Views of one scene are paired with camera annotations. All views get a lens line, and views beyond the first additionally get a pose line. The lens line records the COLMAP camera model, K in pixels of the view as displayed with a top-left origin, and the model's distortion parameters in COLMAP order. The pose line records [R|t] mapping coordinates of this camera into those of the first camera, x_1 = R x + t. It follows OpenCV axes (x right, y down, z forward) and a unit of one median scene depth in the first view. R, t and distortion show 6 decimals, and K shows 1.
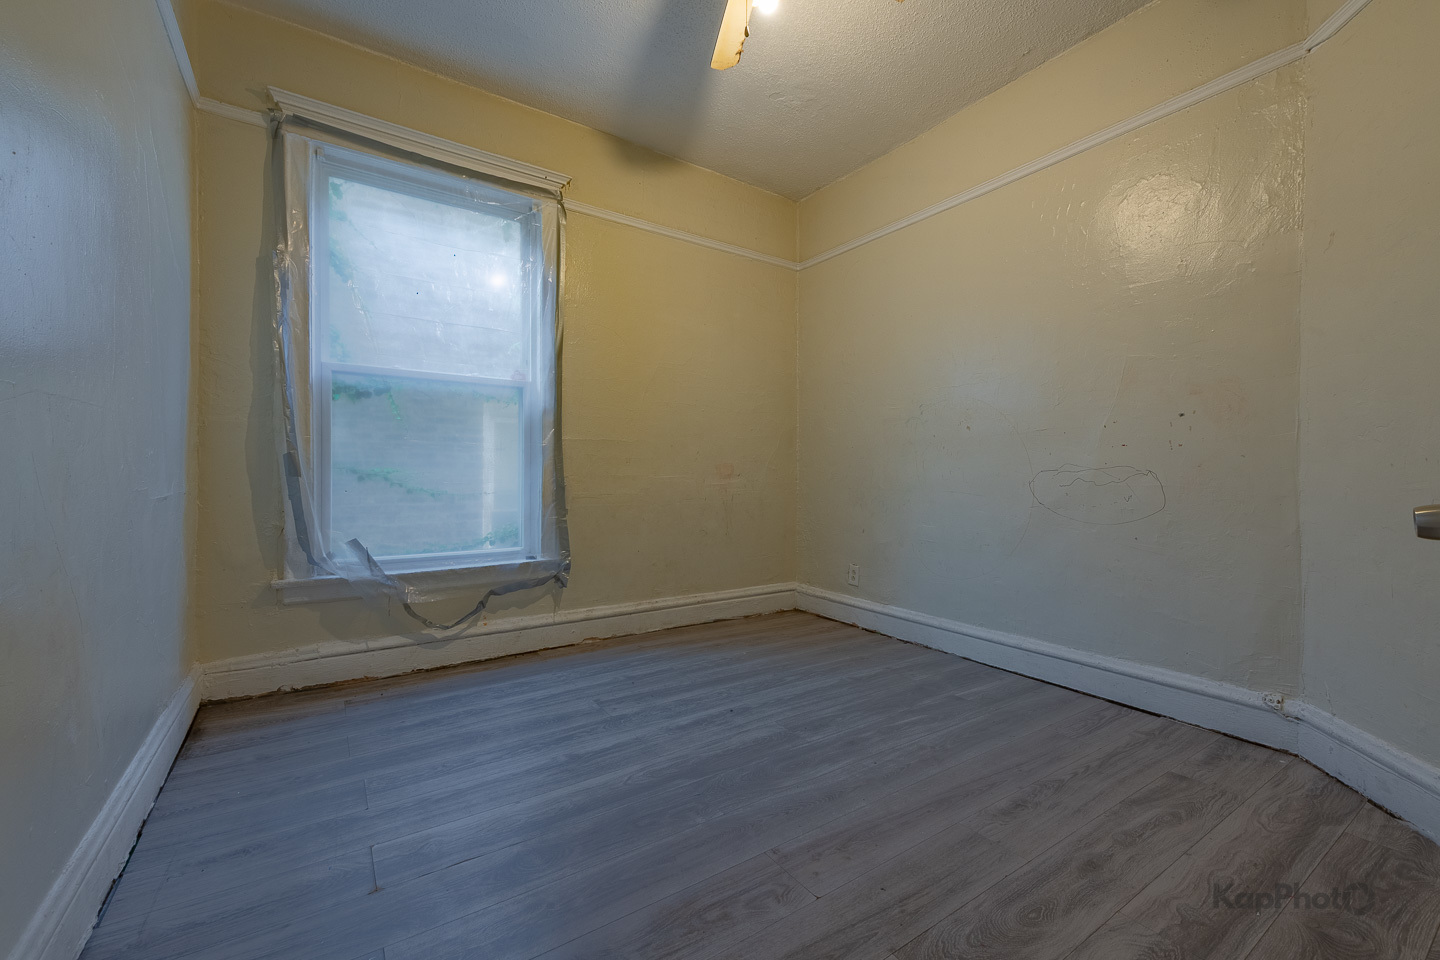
lens RADIAL K [[582.6, 0, 720.0], [0, 582.6, 480.0], [0, 0, 1]] dist [0.008511, -0.000963]
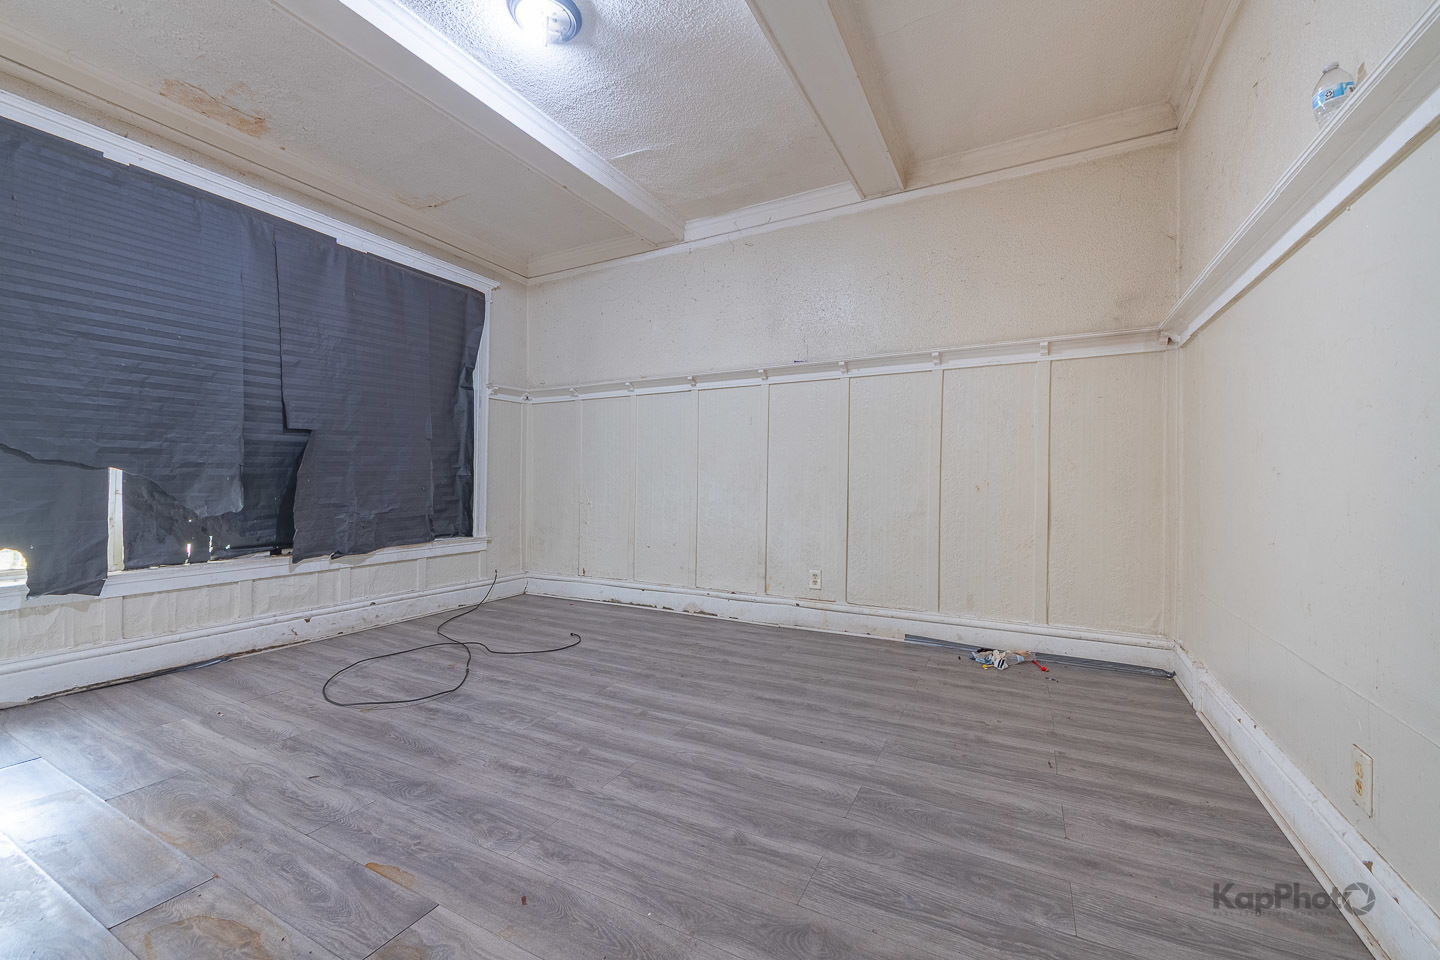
lens RADIAL K [[582.6, 0, 720.0], [0, 582.6, 480.0], [0, 0, 1]] dist [0.008511, -0.000963]
pose [[0.463413, -0.006418, -0.886119, 1.014069], [-0.019092, 0.999669, -0.017225, 0.017591], [0.885937, 0.024901, 0.463137, 0.404223]]
